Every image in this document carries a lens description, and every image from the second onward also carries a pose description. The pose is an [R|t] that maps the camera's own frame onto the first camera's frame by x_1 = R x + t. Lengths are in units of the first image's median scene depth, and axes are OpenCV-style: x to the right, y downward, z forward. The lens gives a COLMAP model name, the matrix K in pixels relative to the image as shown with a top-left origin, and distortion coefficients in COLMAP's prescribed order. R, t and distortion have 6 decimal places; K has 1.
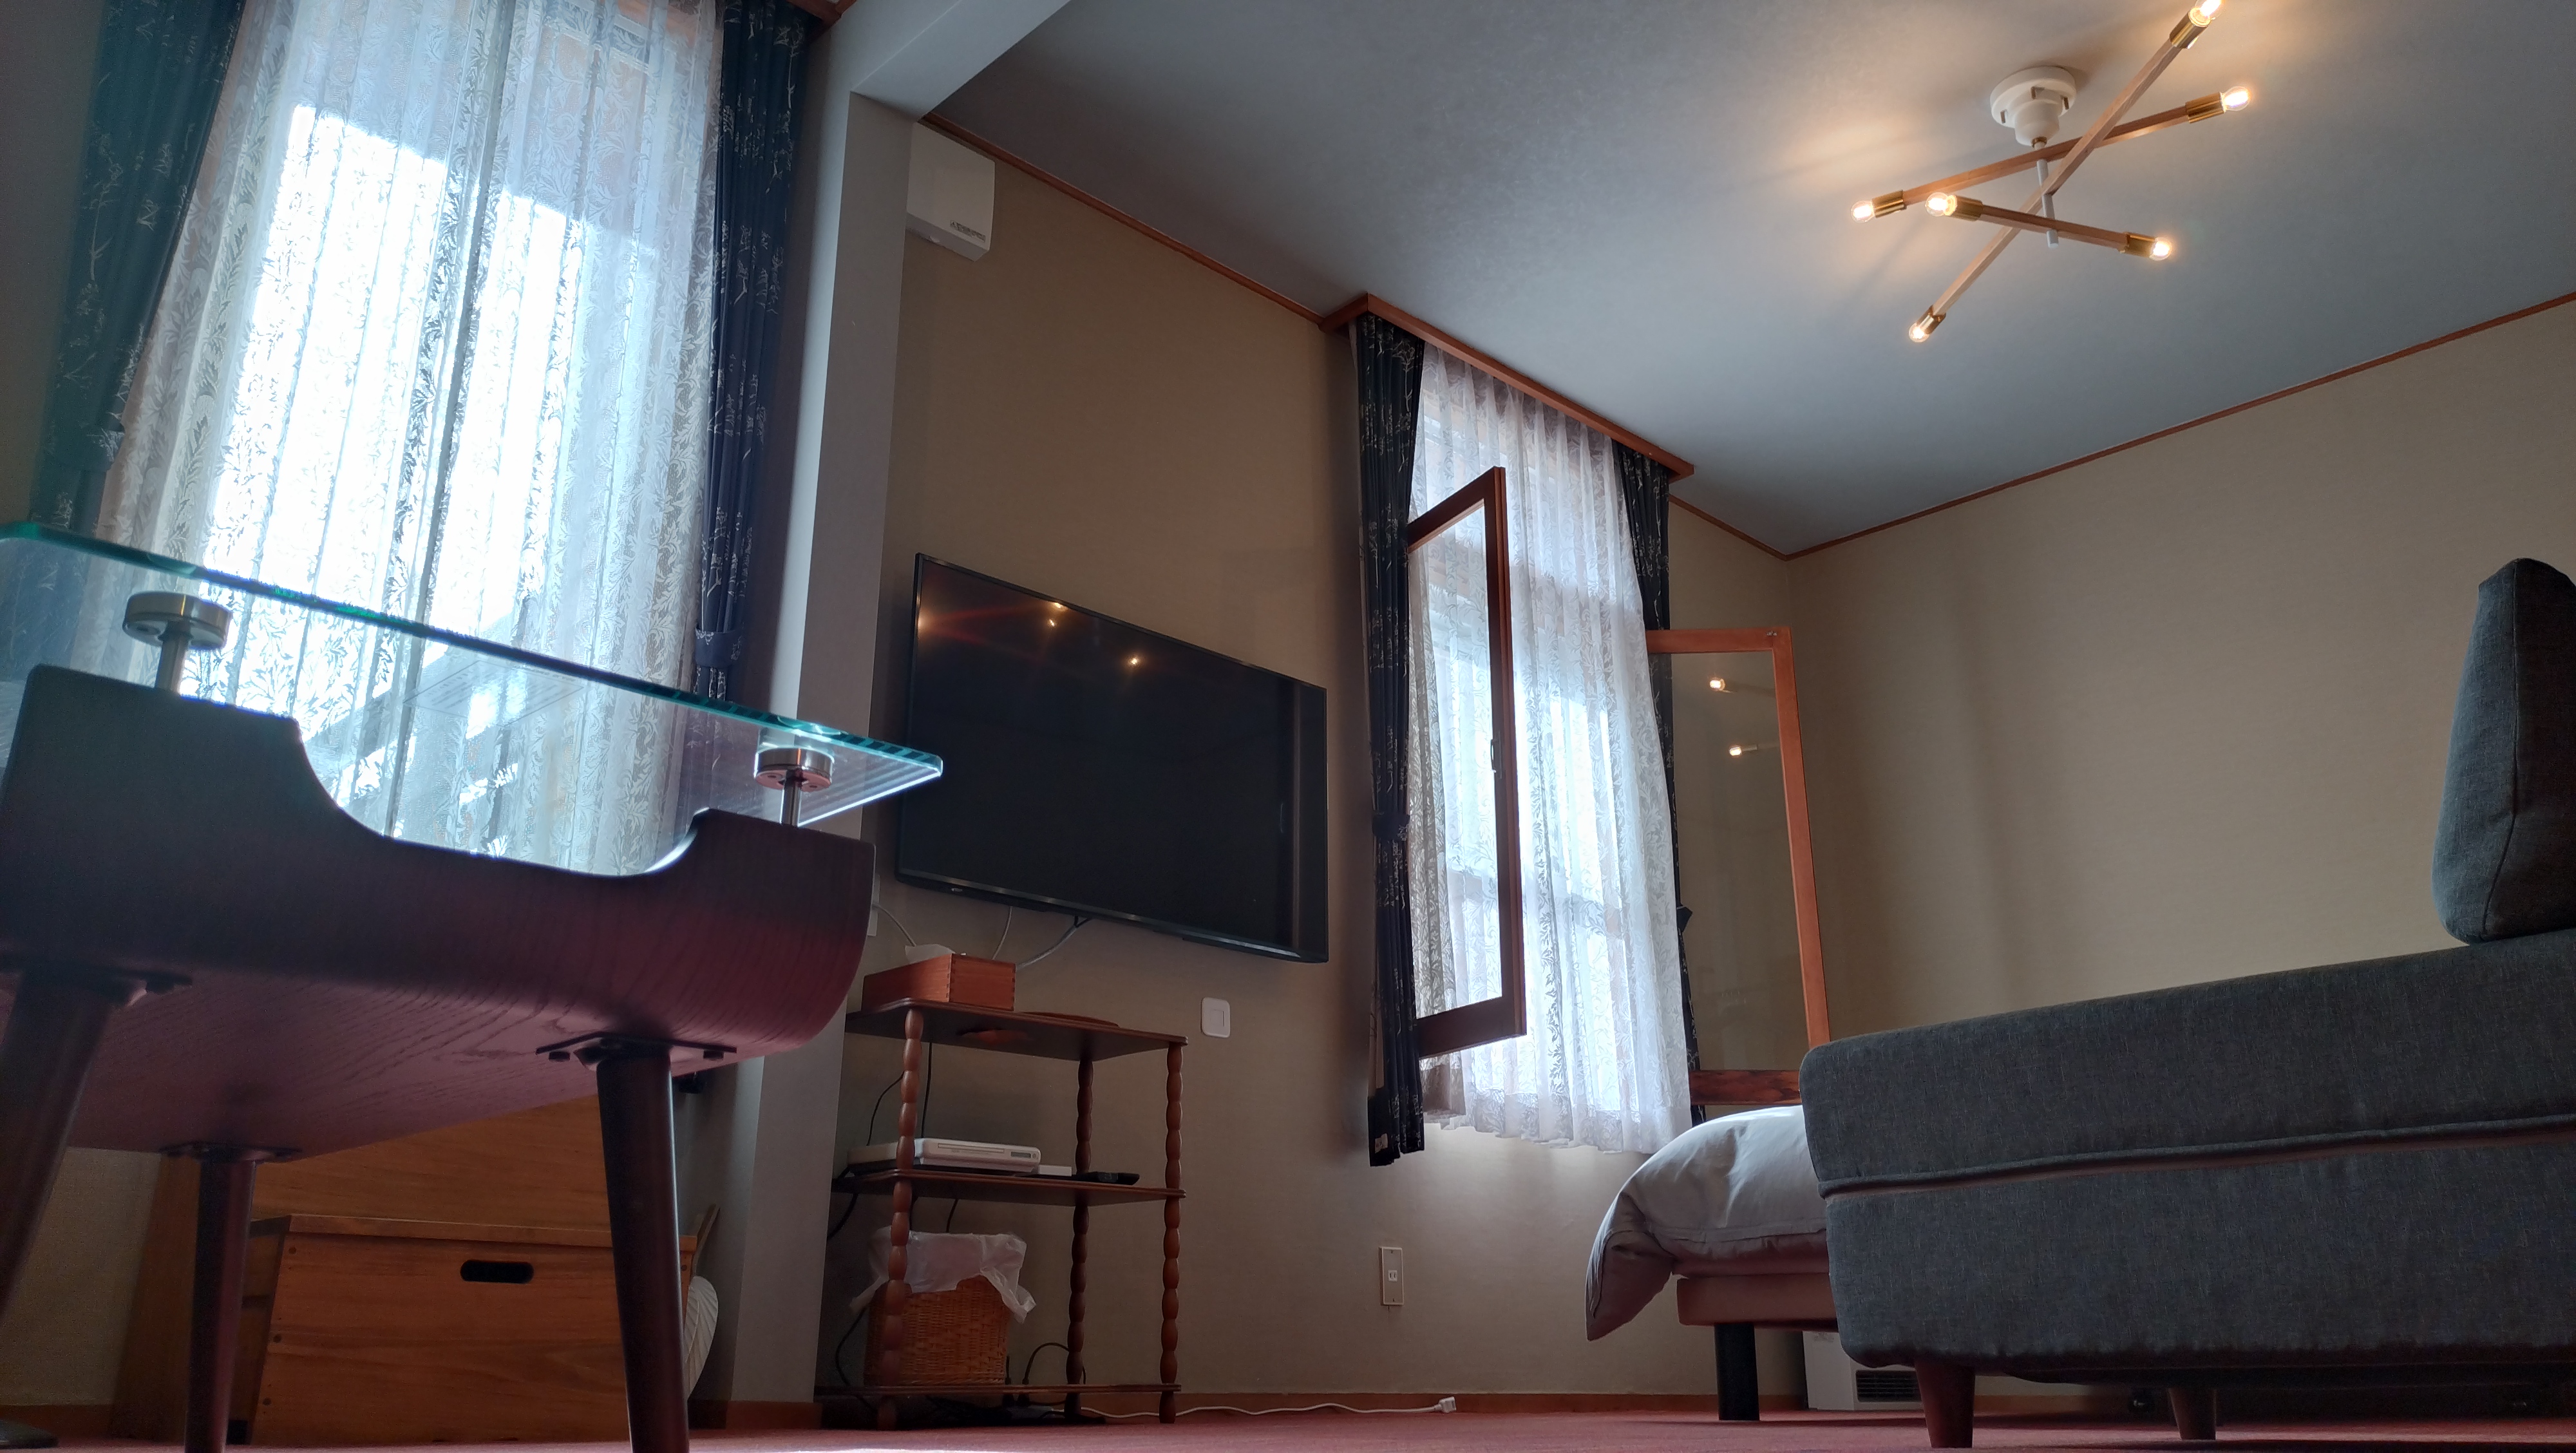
lens RADIAL K [[1855.4, 0, 1268.8], [0, 1855.4, 742.3], [0, 0, 1]] dist [-0.010189, -0.010299]
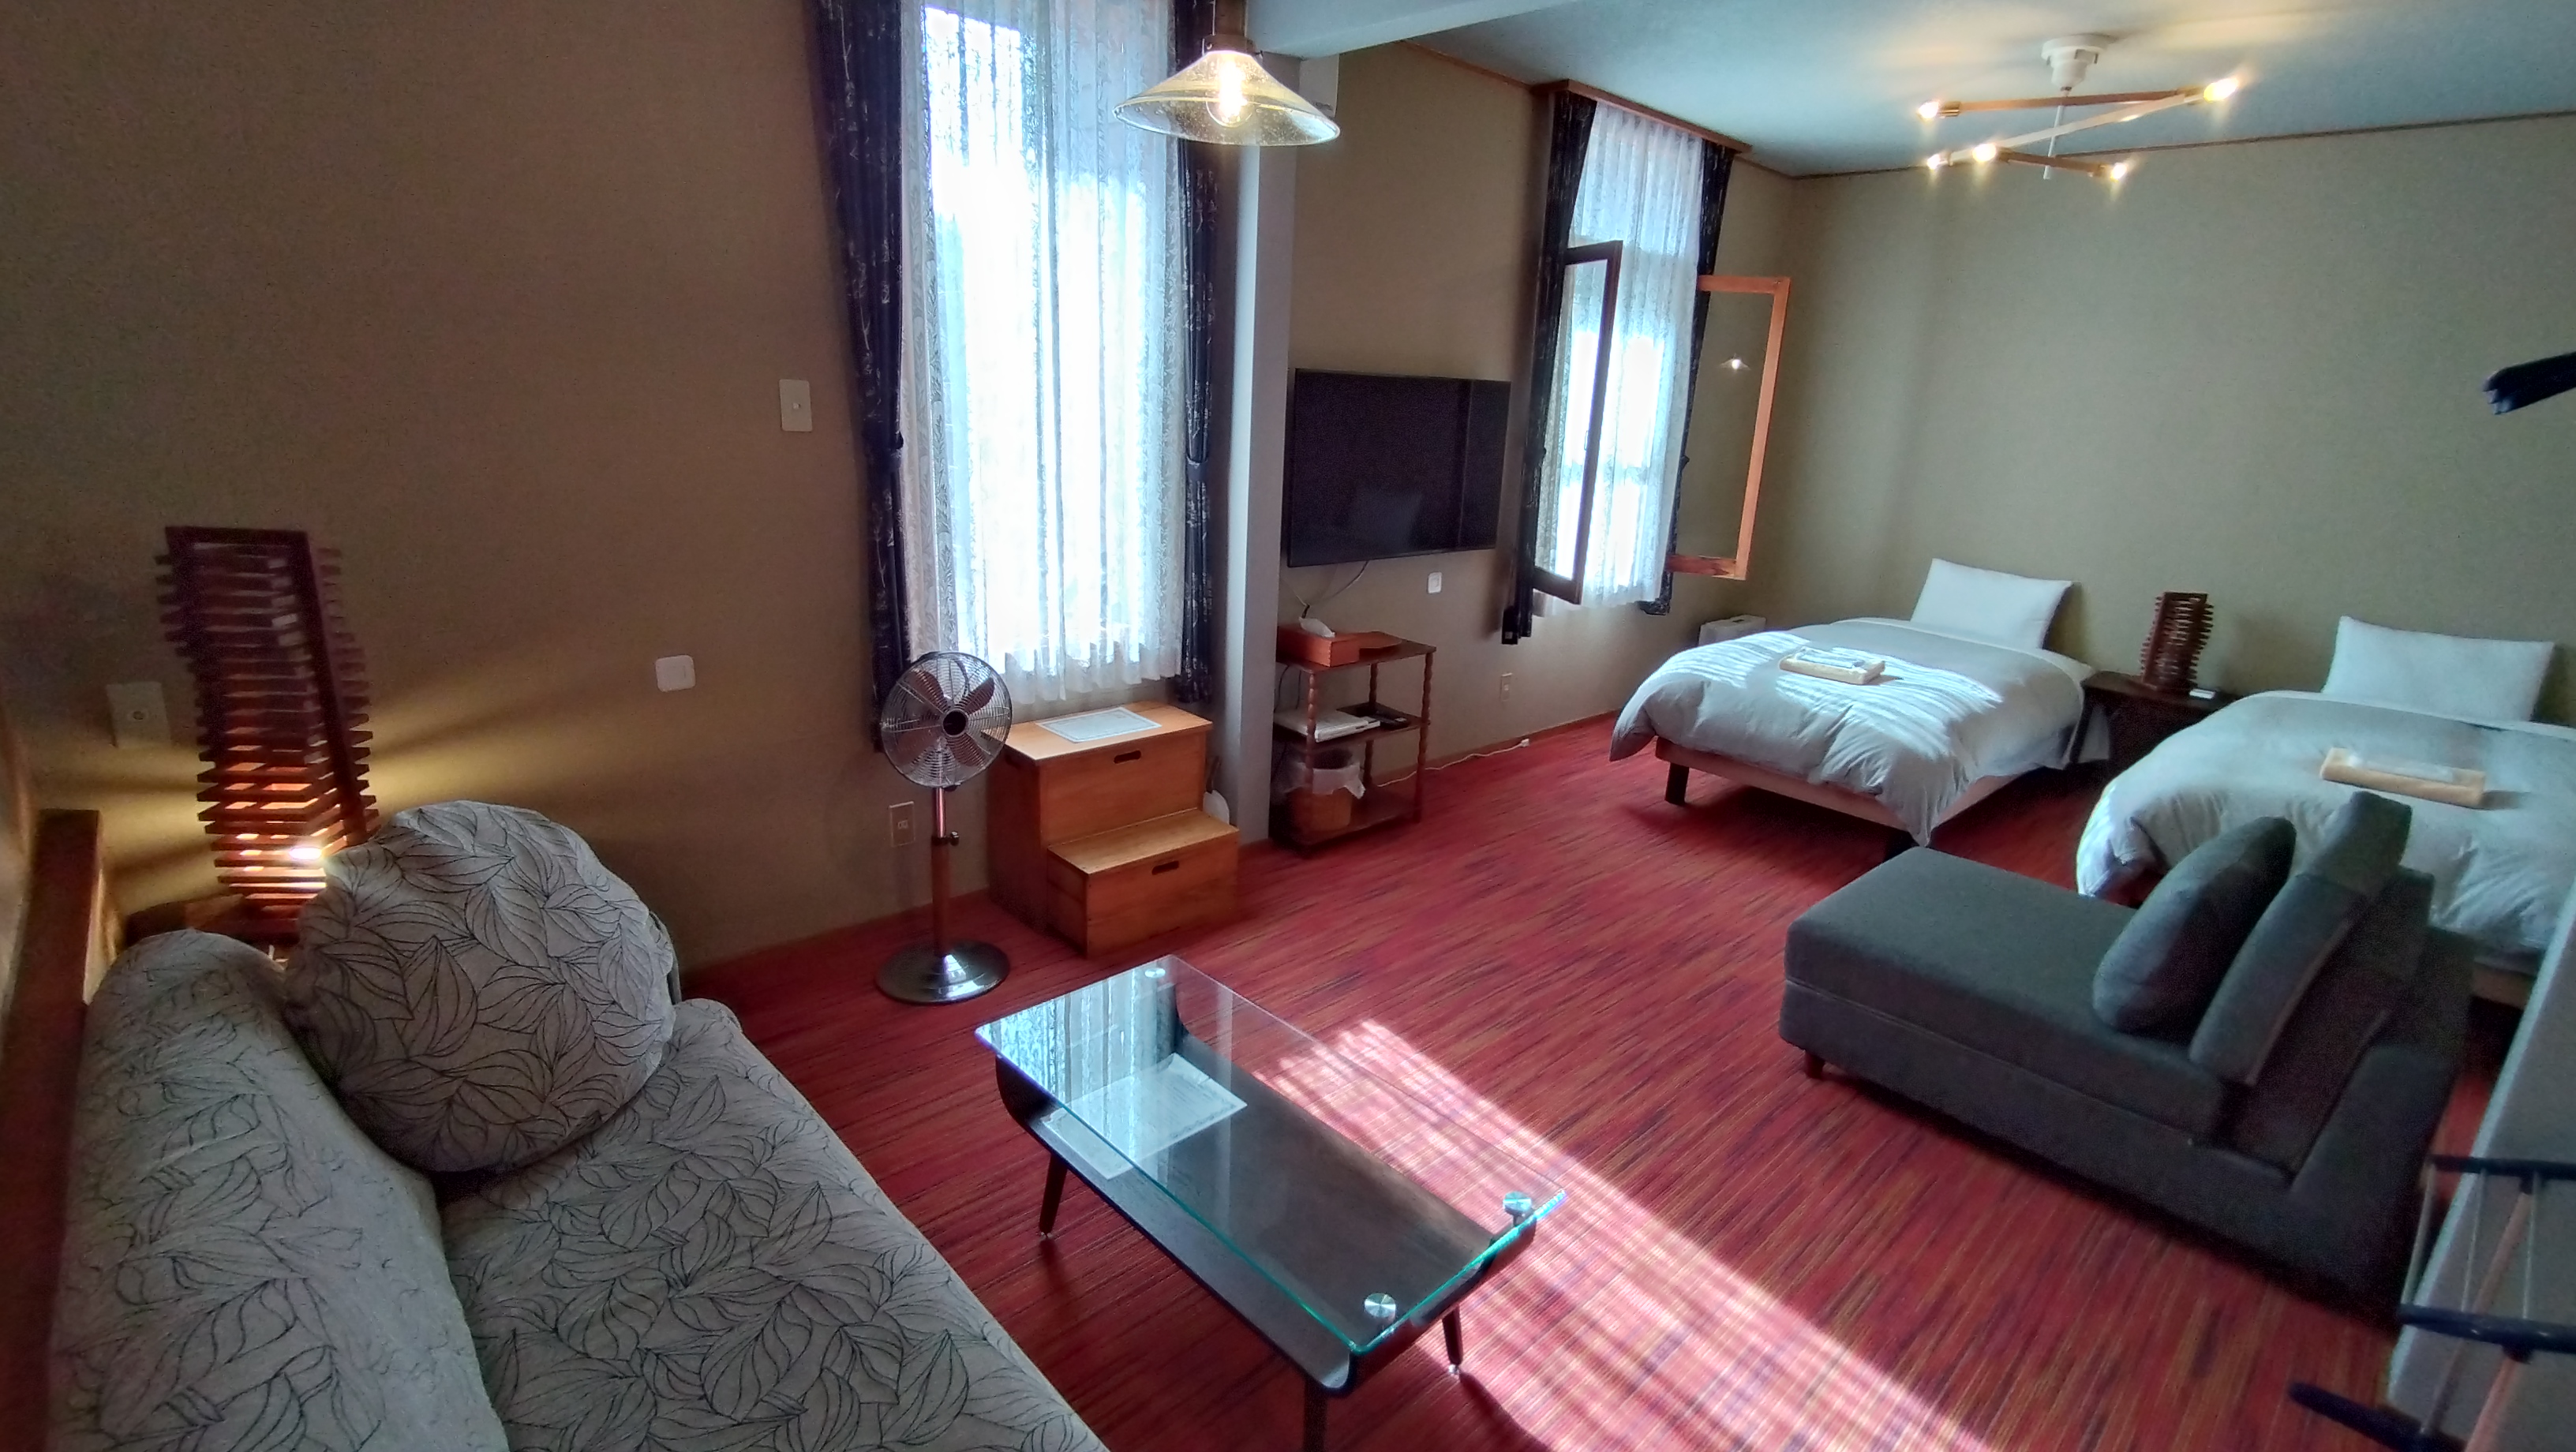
lens RADIAL K [[1153.2, 0, 1312.5], [0, 1153.2, 722.3], [0, 0, 1]] dist [-0.001096, -0.001369]
pose [[0.999118, 0.040547, 0.010913, -0.137838], [-0.039366, 0.814067, 0.579436, -0.353696], [0.014611, -0.579354, 0.814945, -0.026528]]
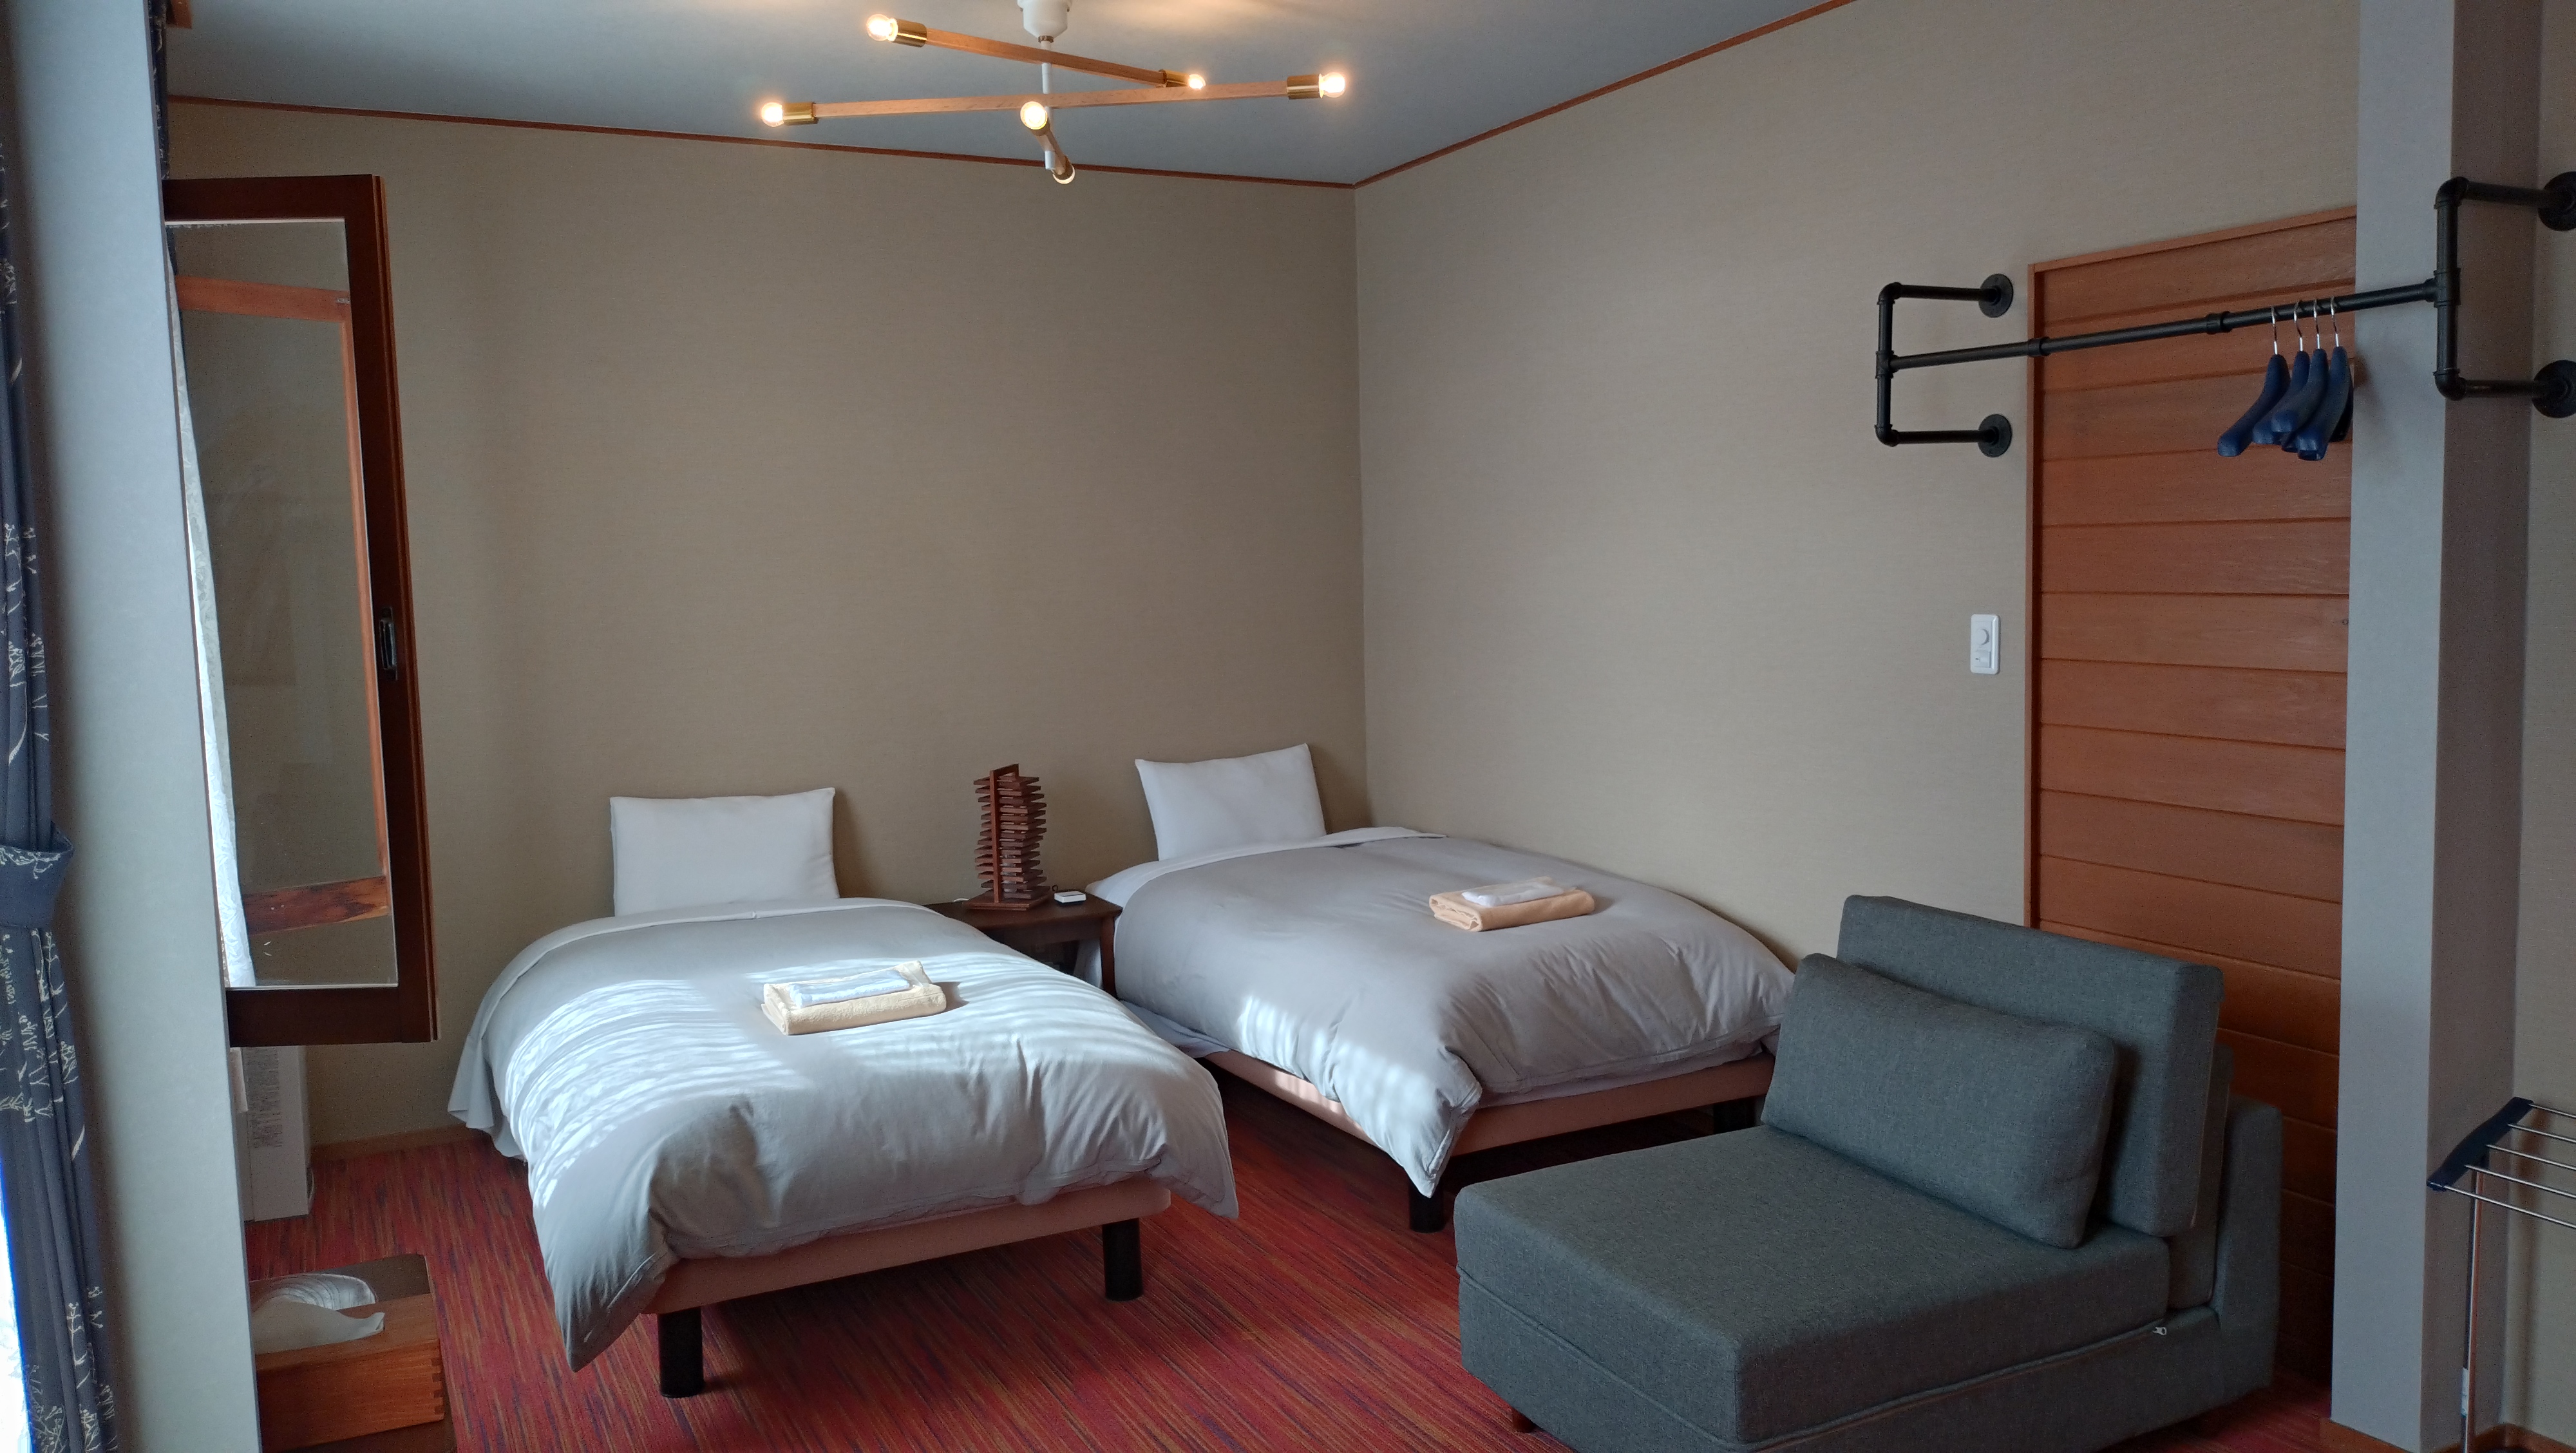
lens RADIAL K [[1855.4, 0, 1281.1], [0, 1855.4, 709.6], [0, 0, 1]] dist [-0.010189, -0.010299]
pose [[0.297355, -0.090562, 0.950462, -0.410350], [-0.275005, 0.945179, 0.176094, -0.167781], [-0.914304, -0.313744, 0.256149, 0.449530]]
